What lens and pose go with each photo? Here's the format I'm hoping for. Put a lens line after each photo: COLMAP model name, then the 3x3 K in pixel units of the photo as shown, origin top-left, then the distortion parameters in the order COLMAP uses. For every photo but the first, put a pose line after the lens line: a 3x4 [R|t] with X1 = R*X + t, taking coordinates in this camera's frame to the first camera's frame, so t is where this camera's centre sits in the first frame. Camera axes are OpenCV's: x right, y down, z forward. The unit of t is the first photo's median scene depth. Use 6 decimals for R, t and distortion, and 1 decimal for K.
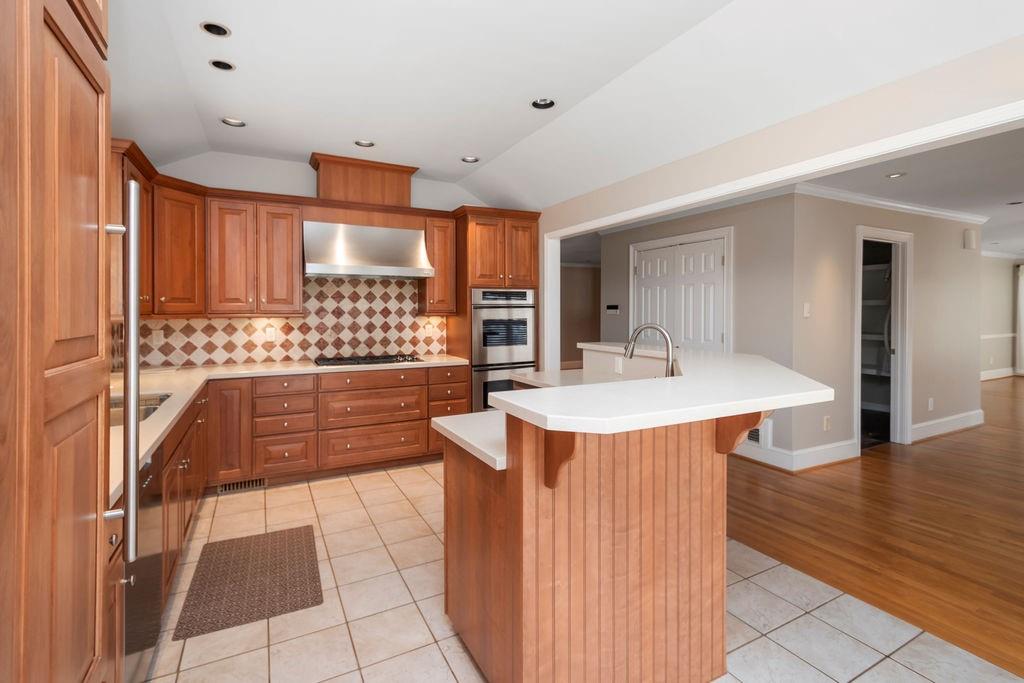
lens RADIAL K [[470.9, 0, 508.8], [0, 470.9, 320.5], [0, 0, 1]] dist [-0.003160, -0.000714]
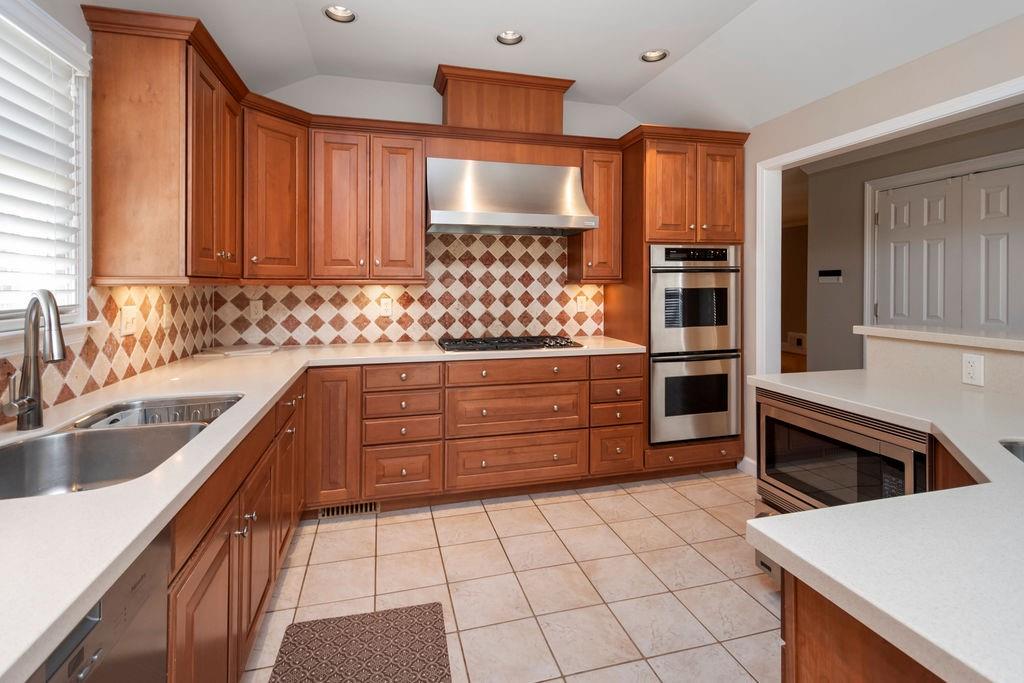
lens RADIAL K [[470.9, 0, 506.5], [0, 470.9, 287.1], [0, 0, 1]] dist [-0.003160, -0.000714]
pose [[0.974723, 0.000028, -0.223419, -0.141266], [-0.003774, 0.999859, -0.016339, 0.008814], [0.223387, 0.016769, 0.974586, 0.291869]]
